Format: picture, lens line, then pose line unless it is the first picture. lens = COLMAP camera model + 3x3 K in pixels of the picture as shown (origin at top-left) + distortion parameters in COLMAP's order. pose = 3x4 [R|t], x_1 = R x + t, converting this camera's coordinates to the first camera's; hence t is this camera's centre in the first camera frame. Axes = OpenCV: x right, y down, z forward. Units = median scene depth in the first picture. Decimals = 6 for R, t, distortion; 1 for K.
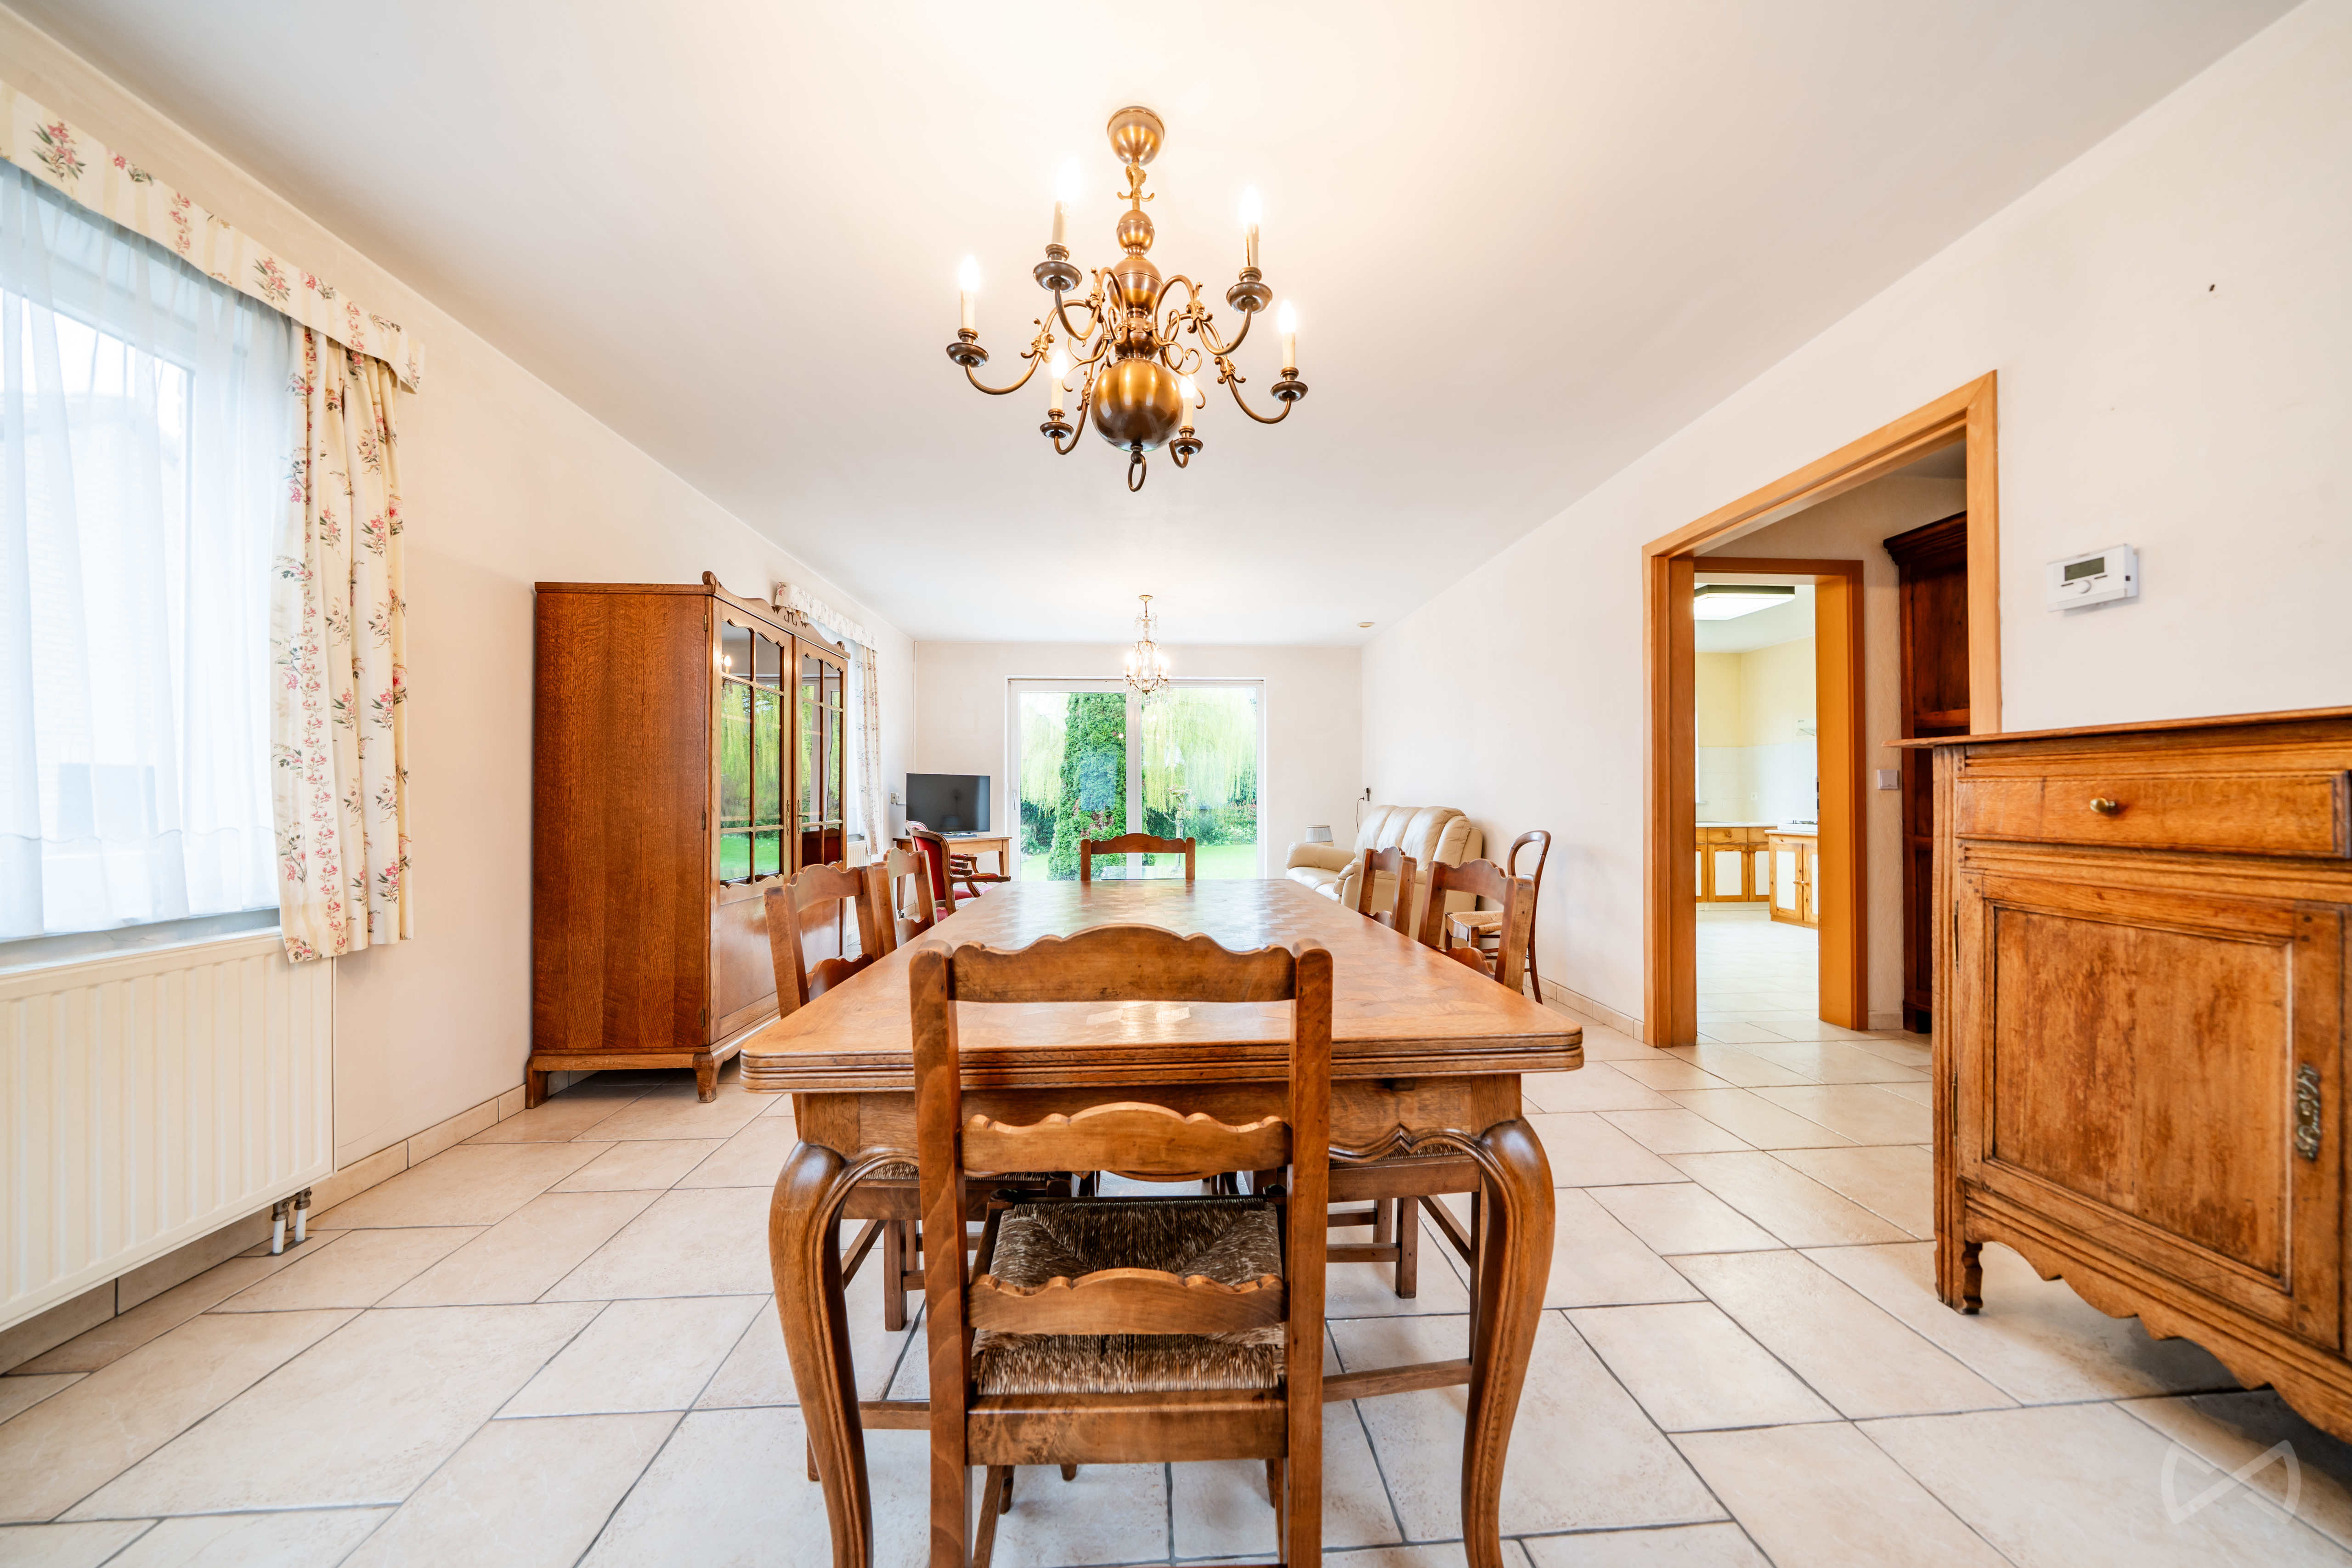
lens RADIAL K [[797.7, 0, 1189.8], [0, 797.7, 783.8], [0, 0, 1]] dist [-0.007507, 0.000054]
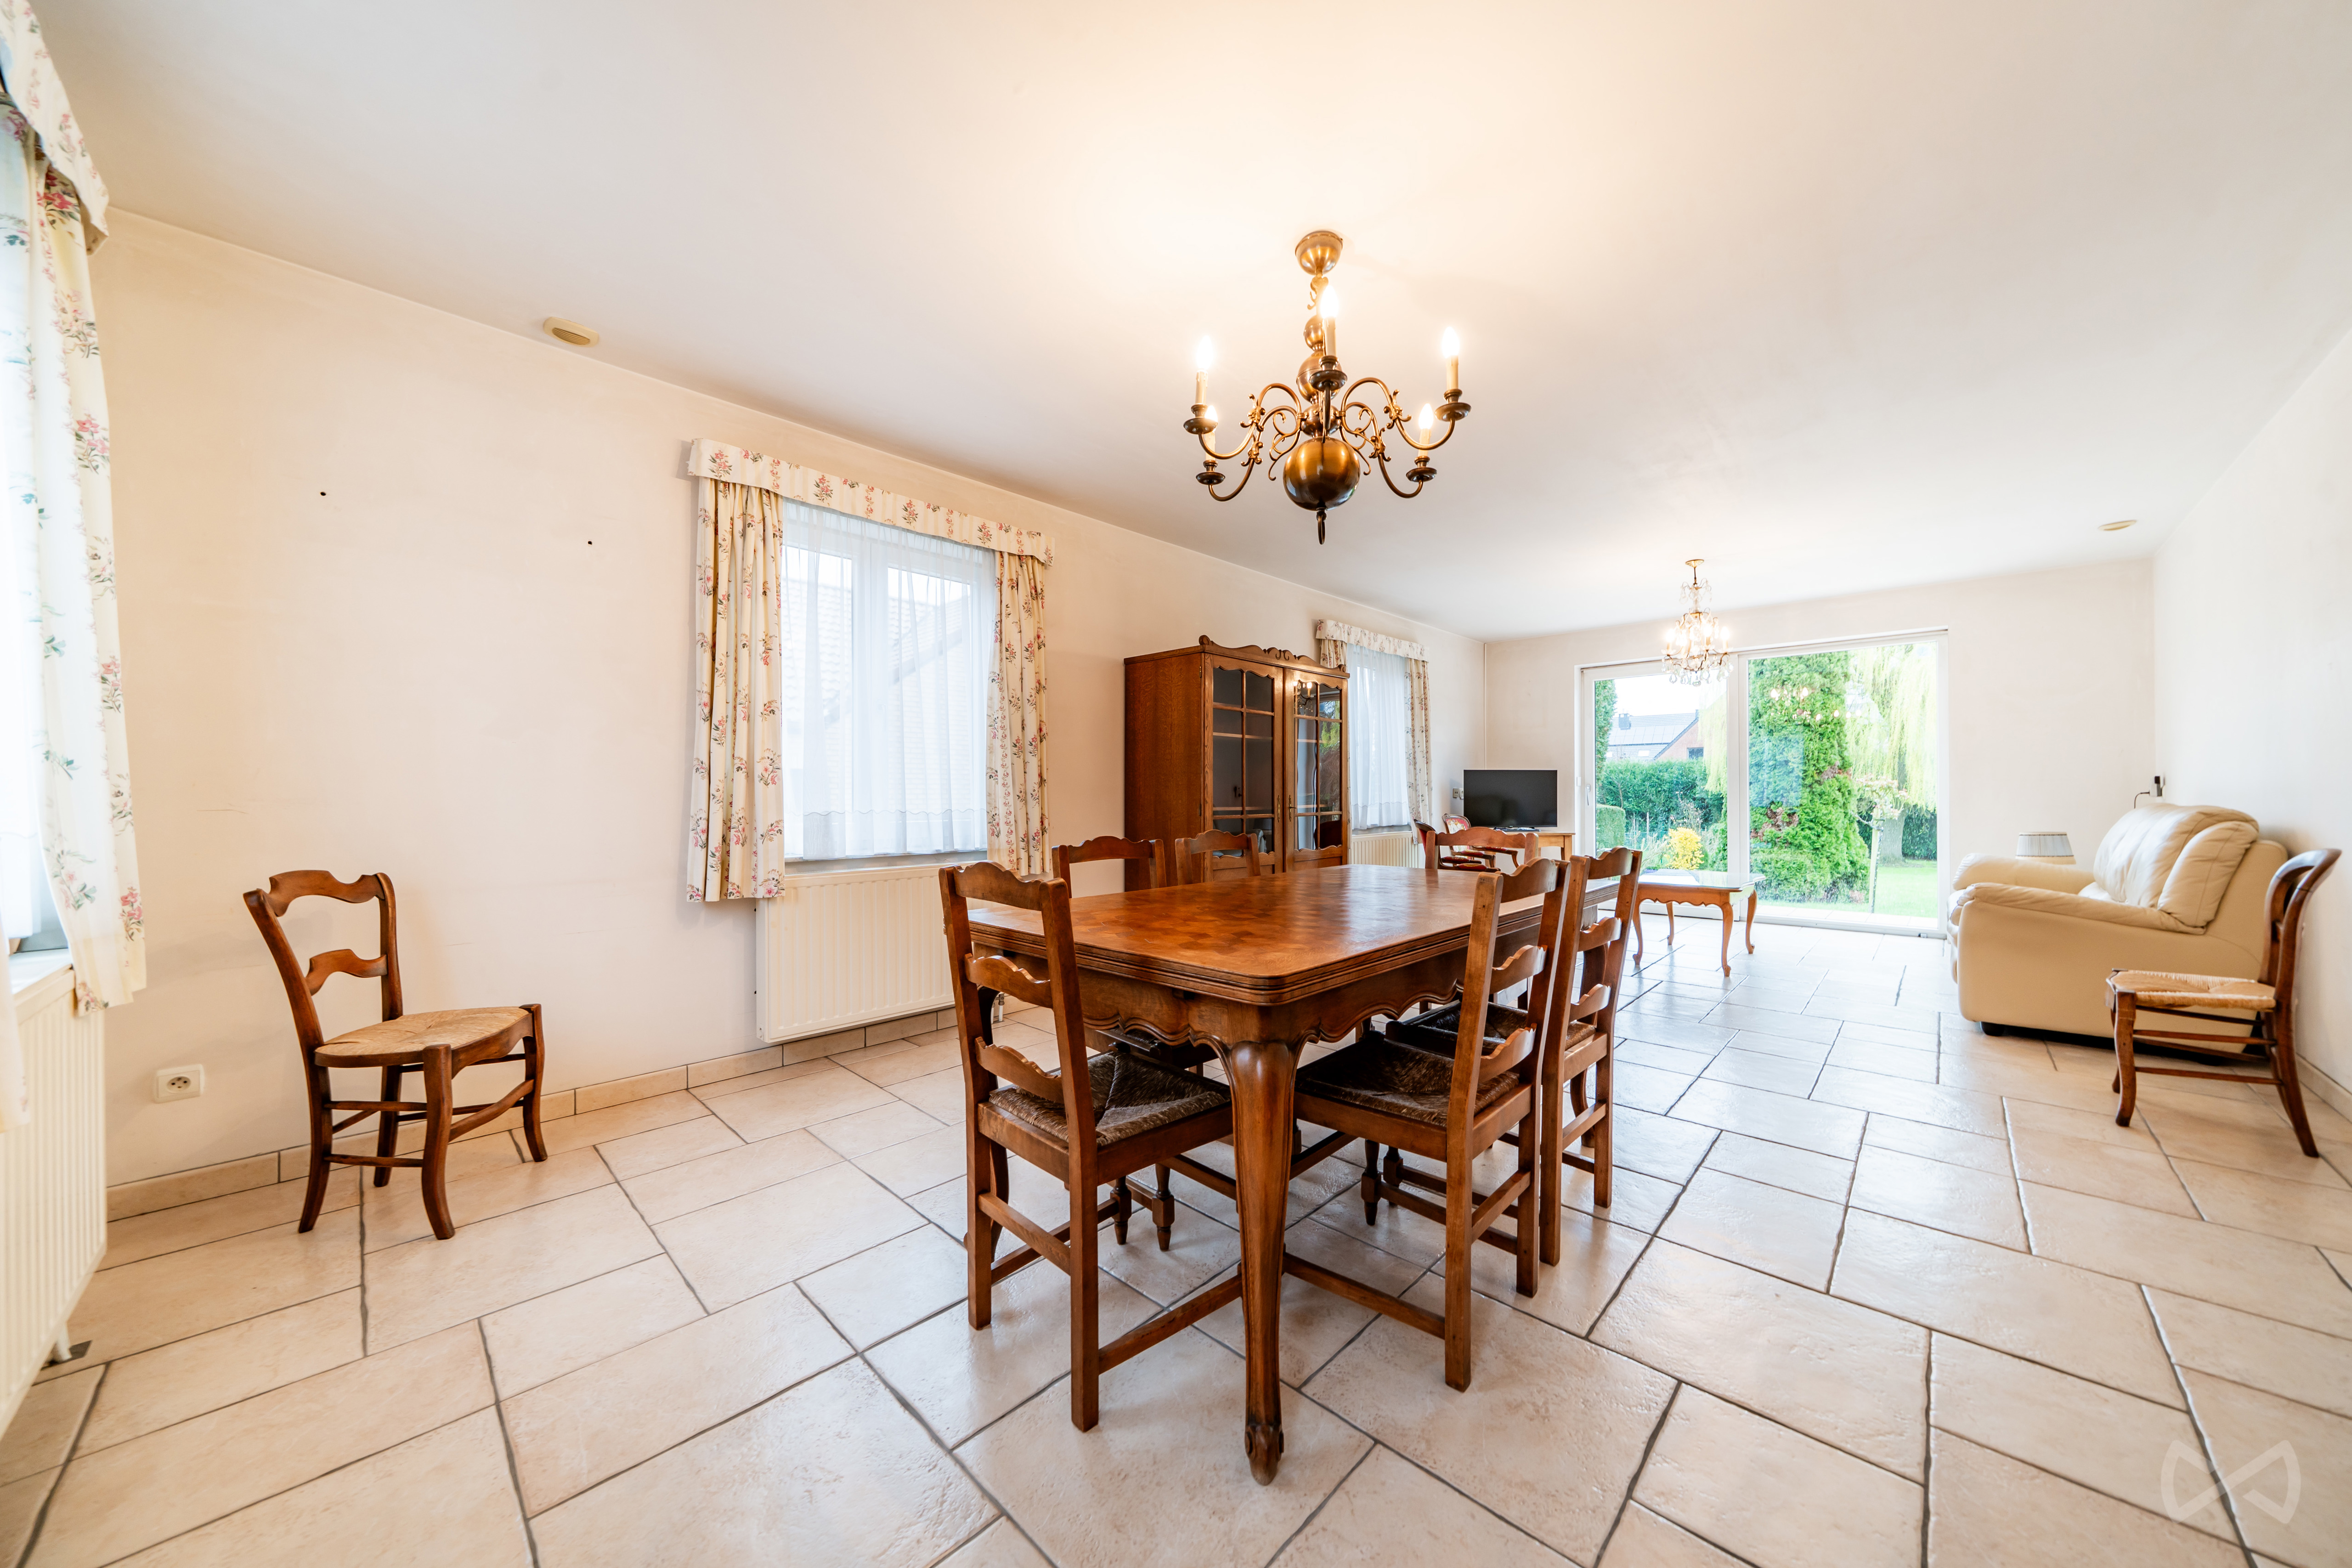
lens RADIAL K [[797.7, 0, 1187.1], [0, 797.7, 779.6], [0, 0, 1]] dist [-0.007507, 0.000054]
pose [[0.674143, -0.013571, -0.738476, 0.598130], [0.015037, 0.999876, -0.004647, -0.002378], [0.738448, -0.007972, 0.674264, 0.015960]]
